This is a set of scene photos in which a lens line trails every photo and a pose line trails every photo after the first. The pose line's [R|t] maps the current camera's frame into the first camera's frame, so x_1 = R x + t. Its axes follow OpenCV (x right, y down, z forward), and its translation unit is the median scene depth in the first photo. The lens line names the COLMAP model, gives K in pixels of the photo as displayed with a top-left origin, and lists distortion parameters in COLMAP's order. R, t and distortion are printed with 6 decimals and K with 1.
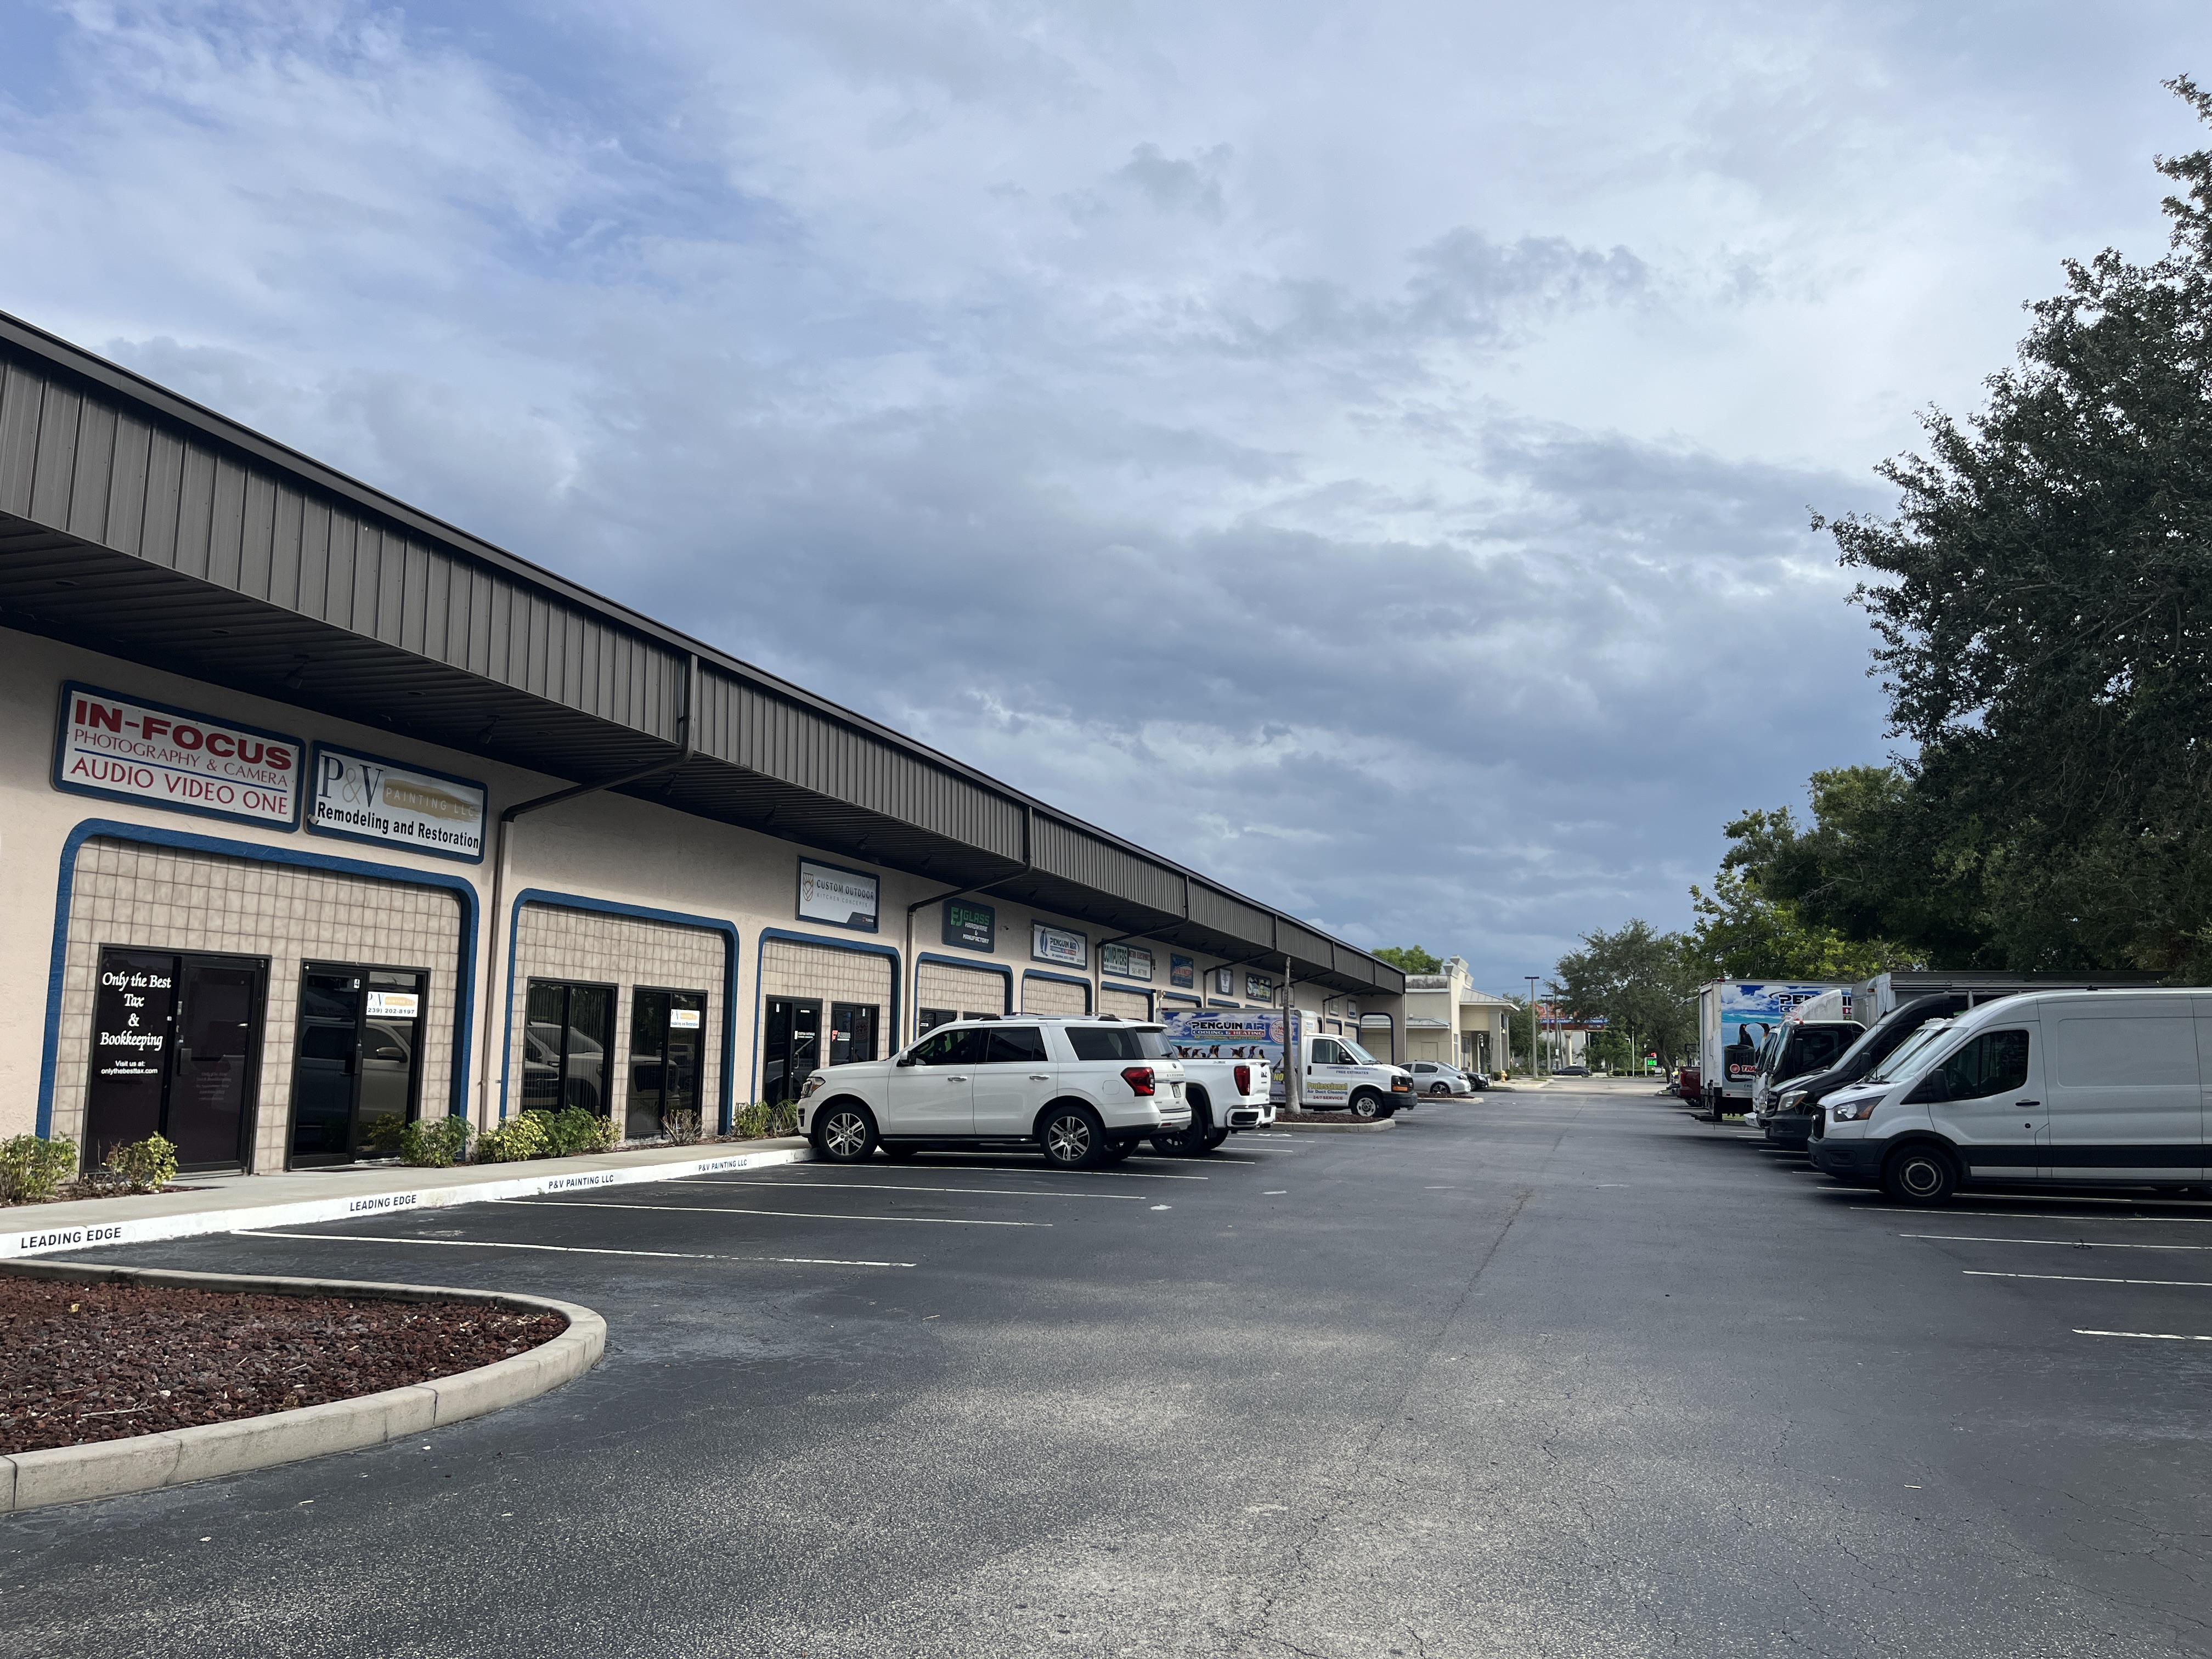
lens RADIAL K [[1691.2, 0, 1115.6], [0, 1691.2, 820.1], [0, 0, 1]] dist [0.011784, -0.003035]
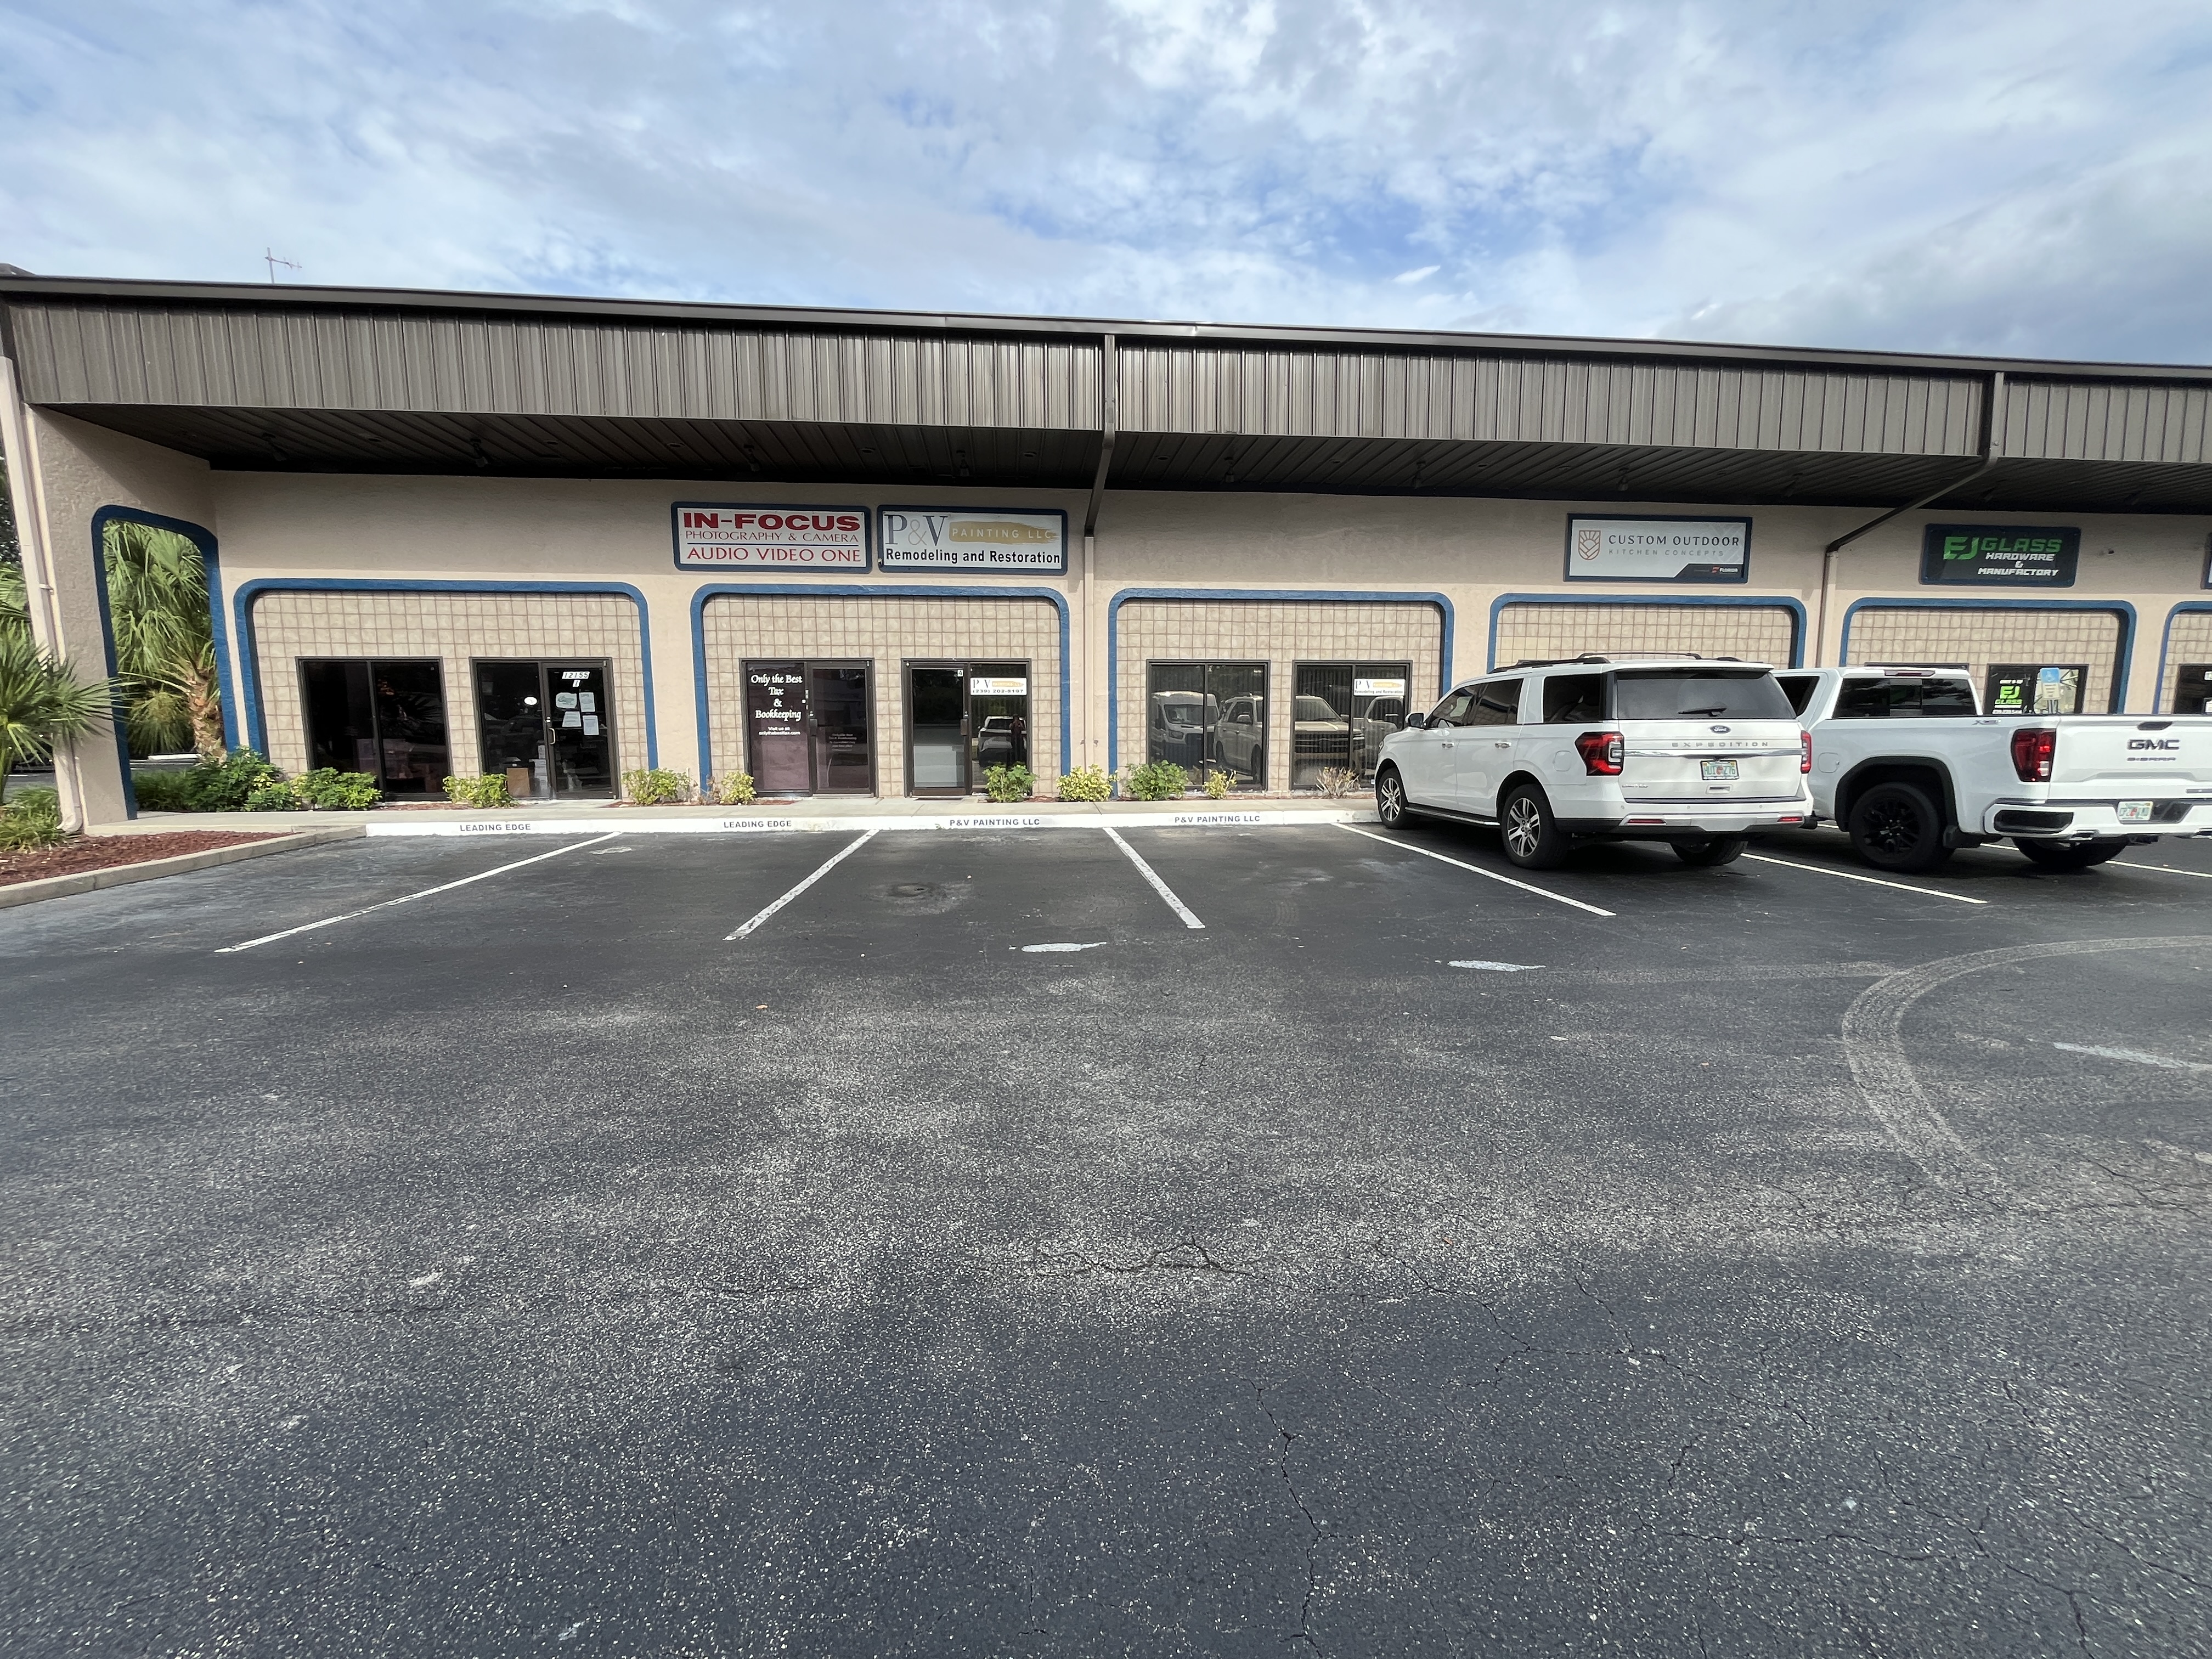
lens RADIAL K [[889.2, 0, 1102.0], [0, 889.2, 825.2], [0, 0, 1]] dist [-0.000706, -0.000145]
pose [[0.369660, 0.099288, -0.923847, 0.323265], [0.135894, 0.977806, 0.159462, 0.124023], [0.919176, -0.184492, 0.347963, 0.858976]]
